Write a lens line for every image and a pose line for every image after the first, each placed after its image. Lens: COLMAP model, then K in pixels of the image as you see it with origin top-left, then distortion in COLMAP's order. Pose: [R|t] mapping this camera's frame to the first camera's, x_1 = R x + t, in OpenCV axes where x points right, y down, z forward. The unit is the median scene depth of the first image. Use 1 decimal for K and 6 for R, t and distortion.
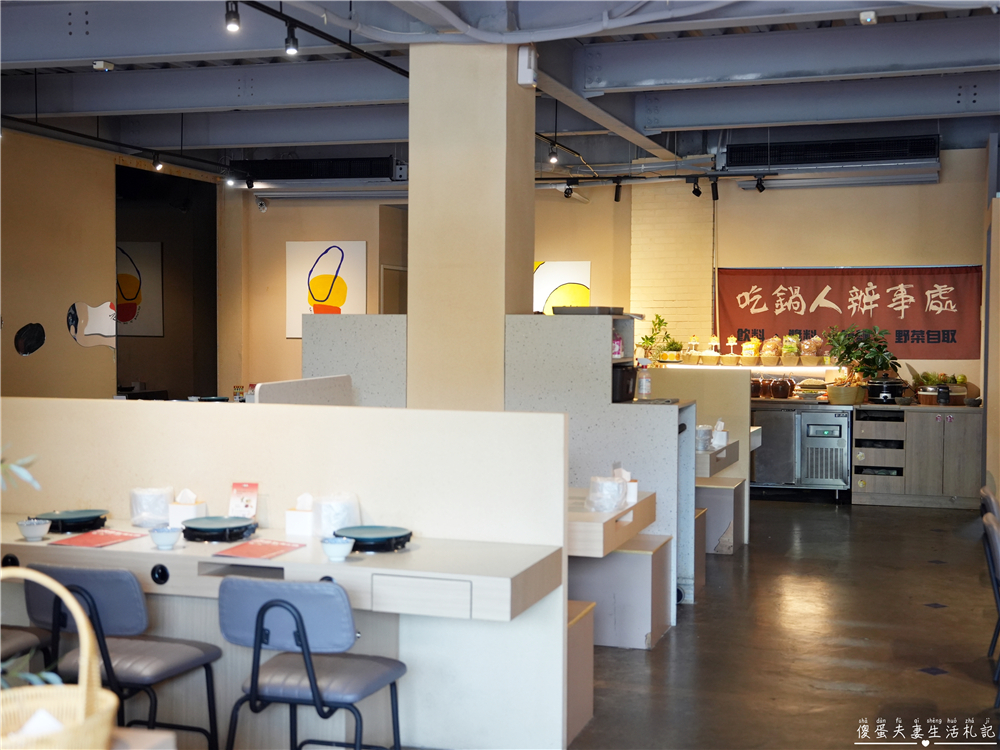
lens RADIAL K [[1285.4, 0, 500.0], [0, 1285.4, 375.0], [0, 0, 1]] dist [0.031200, 0.017297]
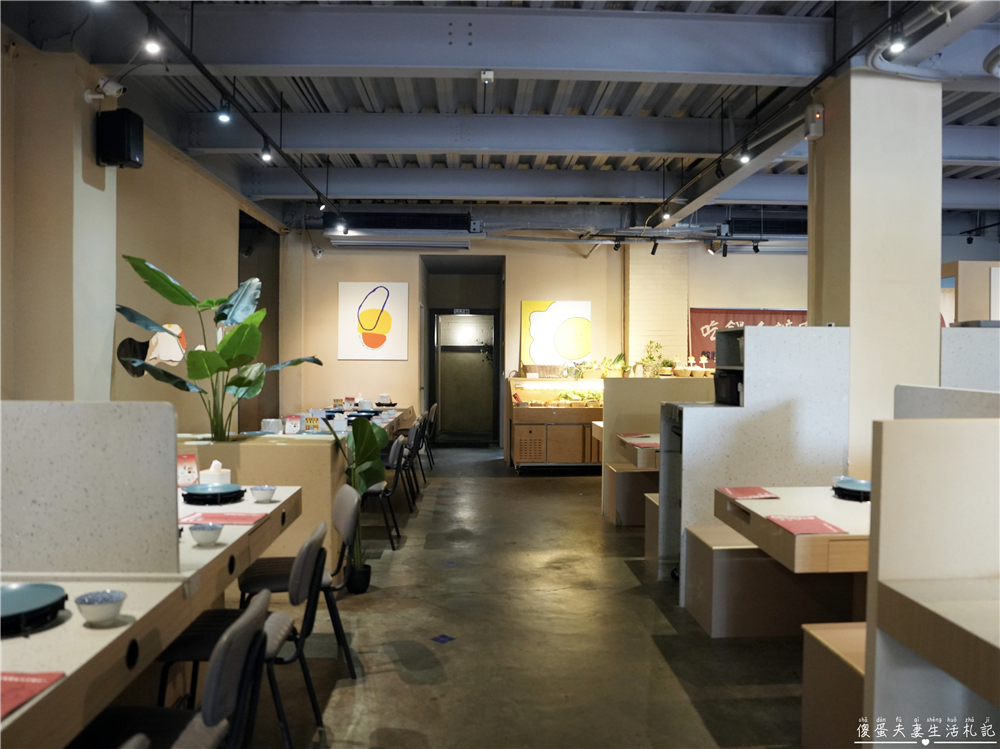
lens RADIAL K [[784.1, 0, 500.0], [0, 784.1, 374.5], [0, 0, 1]] dist [-0.125871, 0.107205]
pose [[0.944177, -0.008667, 0.329324, -0.307416], [0.014205, 0.999795, -0.014414, -0.001321], [-0.329131, 0.018288, 0.944107, 0.273920]]
